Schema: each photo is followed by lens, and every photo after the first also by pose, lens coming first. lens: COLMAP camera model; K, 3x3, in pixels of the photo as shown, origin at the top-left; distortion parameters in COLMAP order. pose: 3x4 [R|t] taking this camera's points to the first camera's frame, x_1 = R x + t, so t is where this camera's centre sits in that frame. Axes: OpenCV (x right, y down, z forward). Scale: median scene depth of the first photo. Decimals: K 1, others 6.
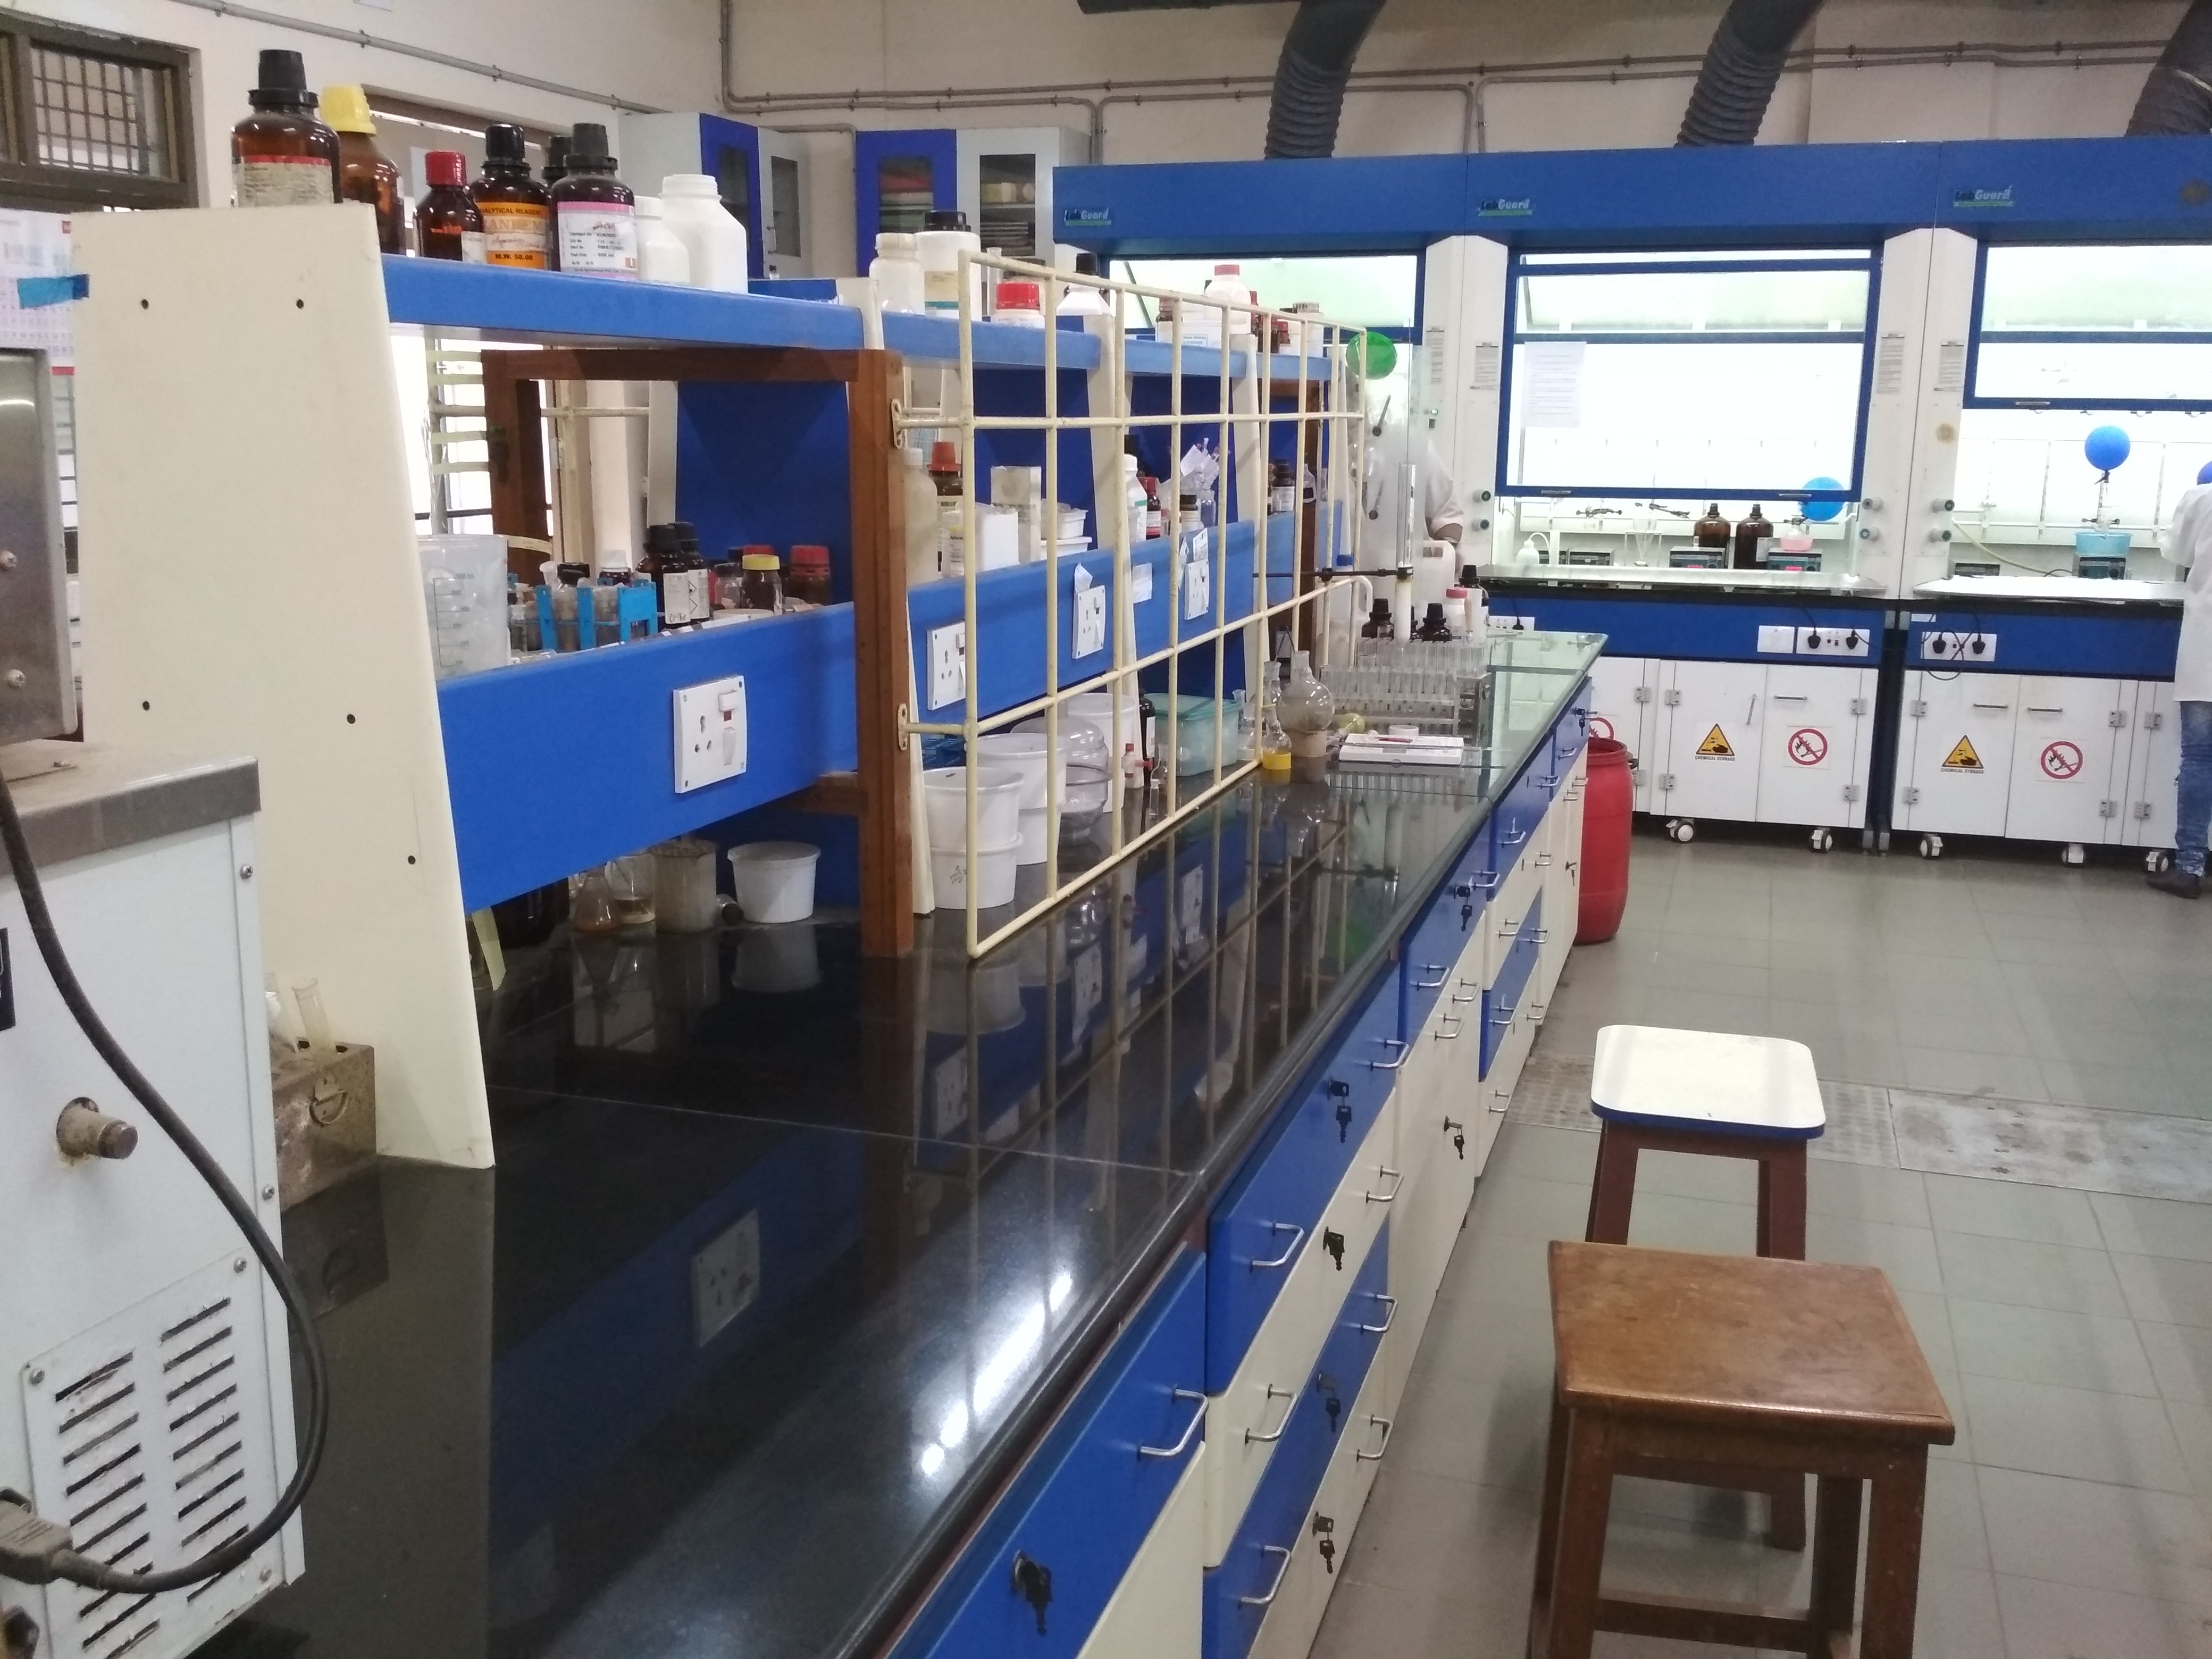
lens RADIAL K [[2026.4, 0, 1106.0], [0, 2026.4, 829.5], [0, 0, 1]] dist [0.001639, -0.090842]
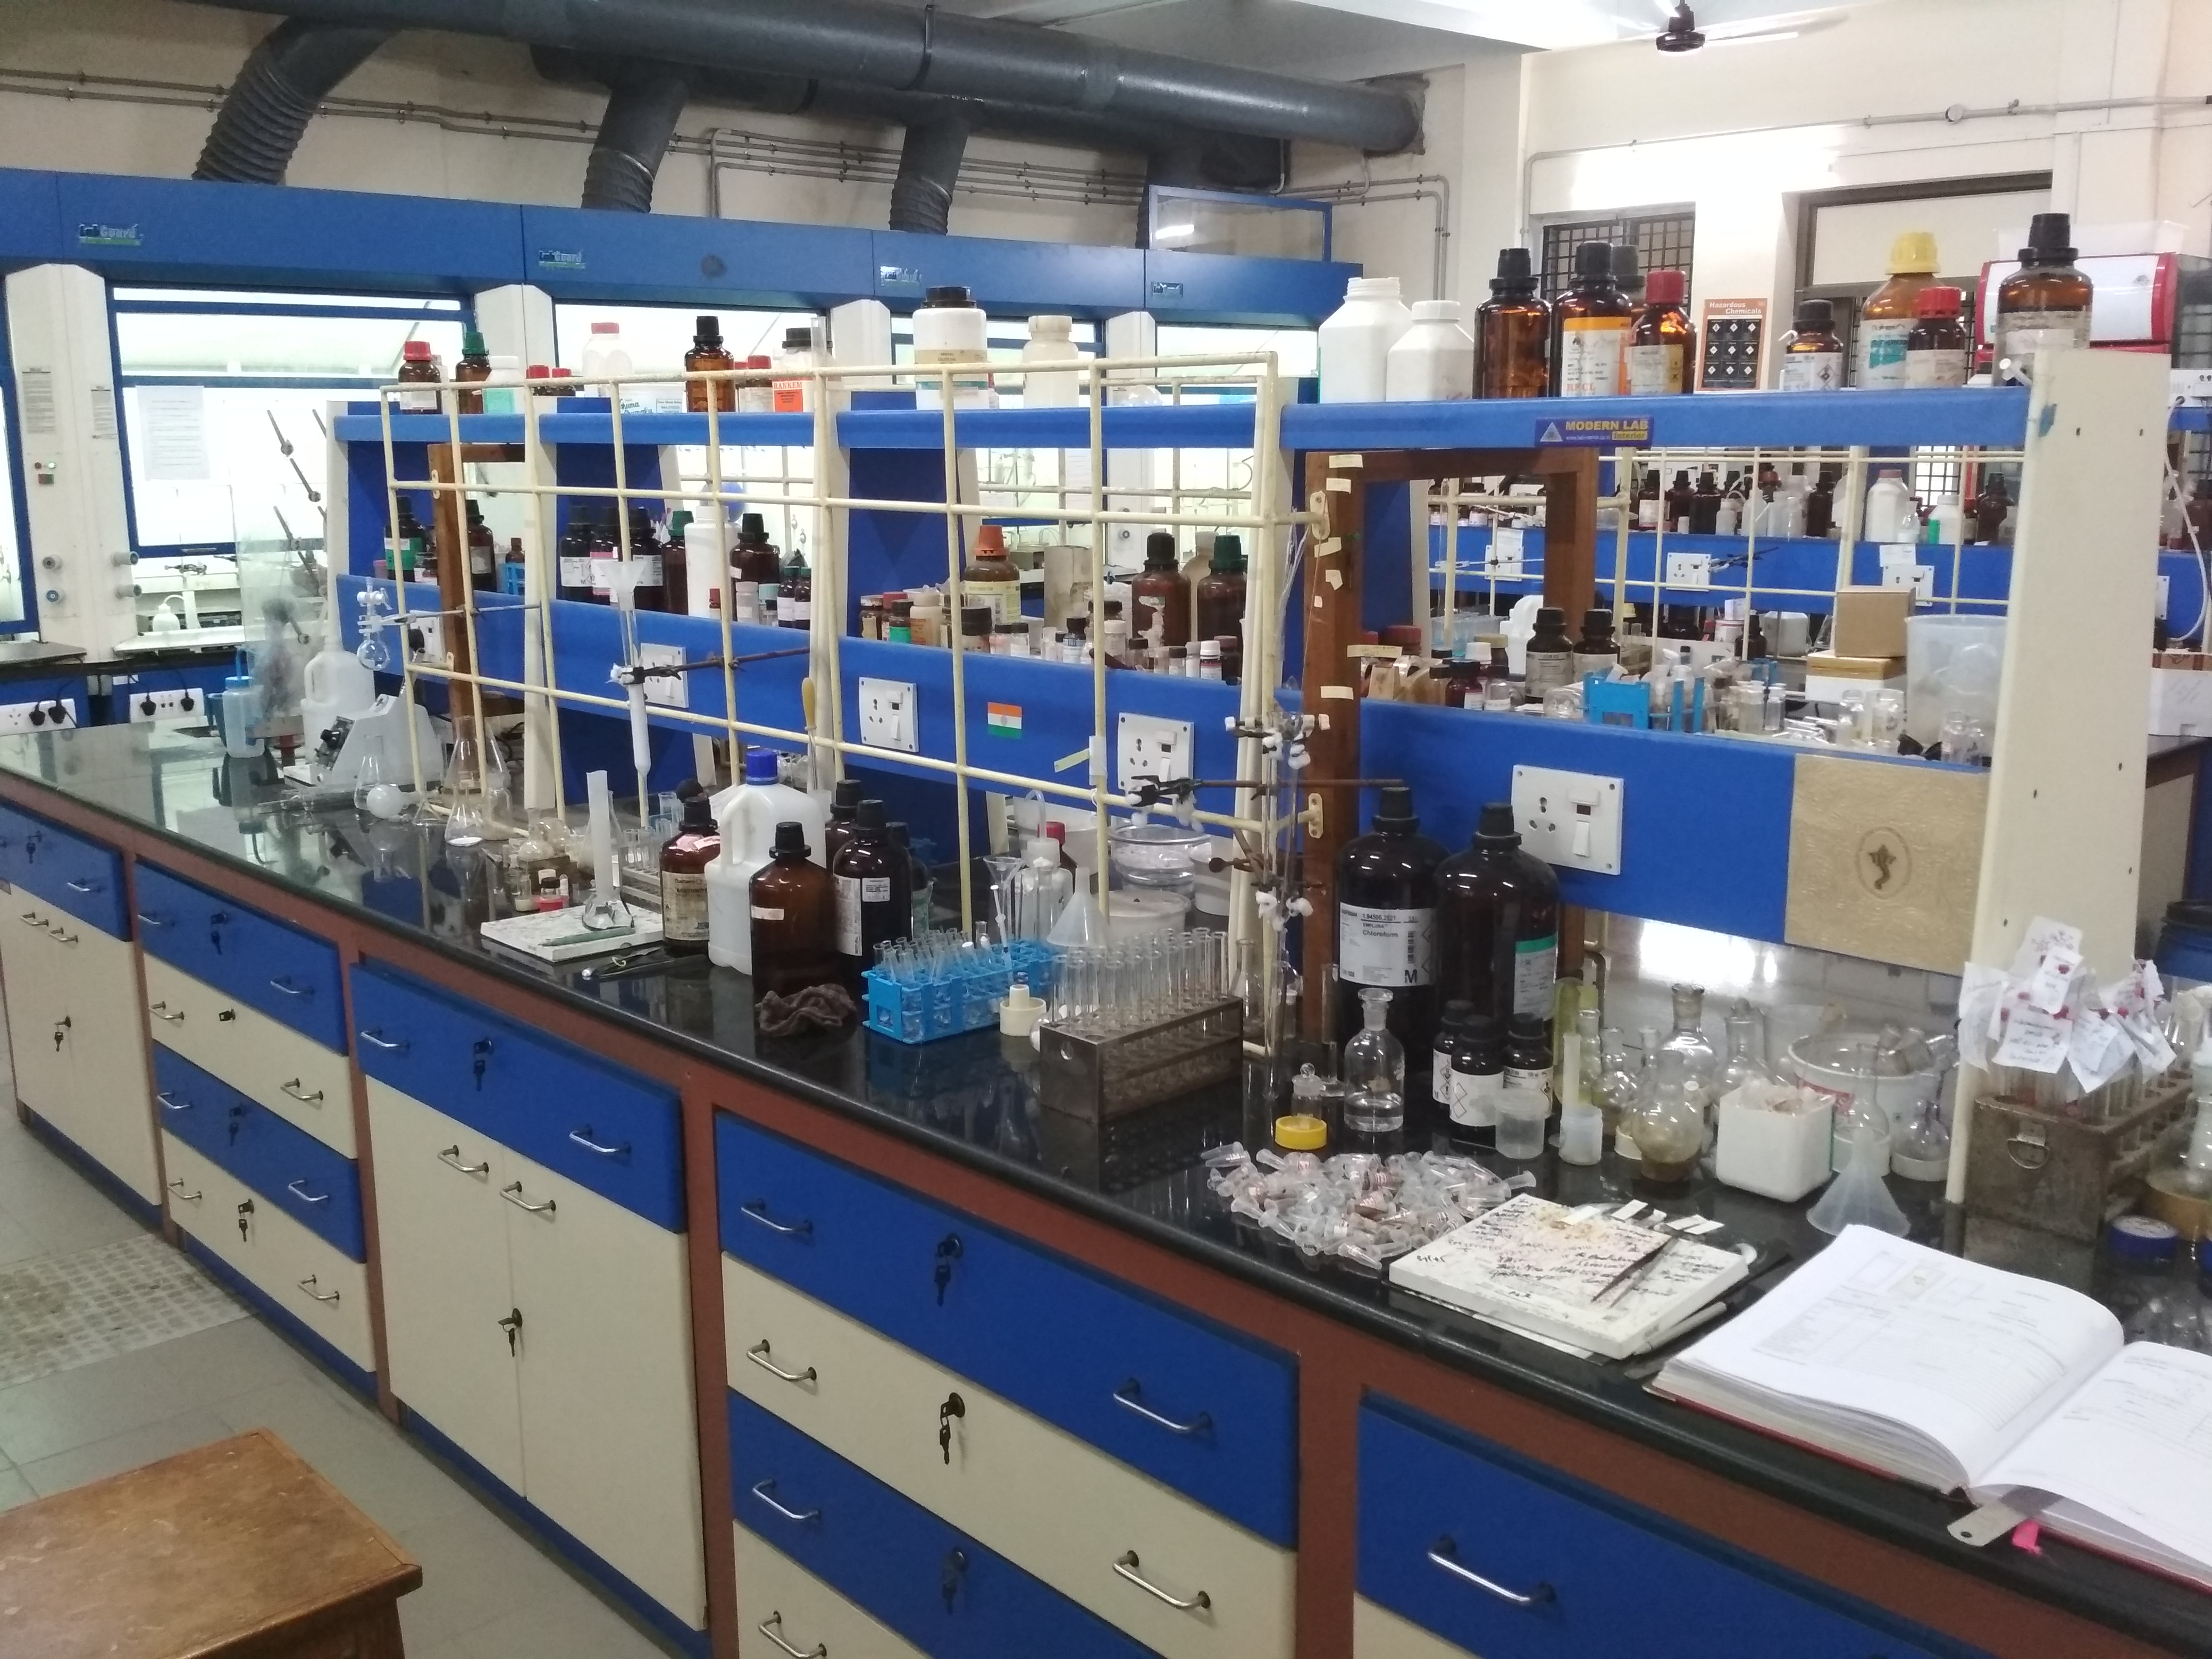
lens RADIAL K [[2026.4, 0, 1106.0], [0, 2026.4, 829.5], [0, 0, 1]] dist [0.001639, -0.090842]
pose [[0.483285, -0.171745, 0.858452, -0.382656], [0.181357, 0.978938, 0.093751, -0.054129], [-0.856473, 0.110378, 0.504253, 0.204937]]
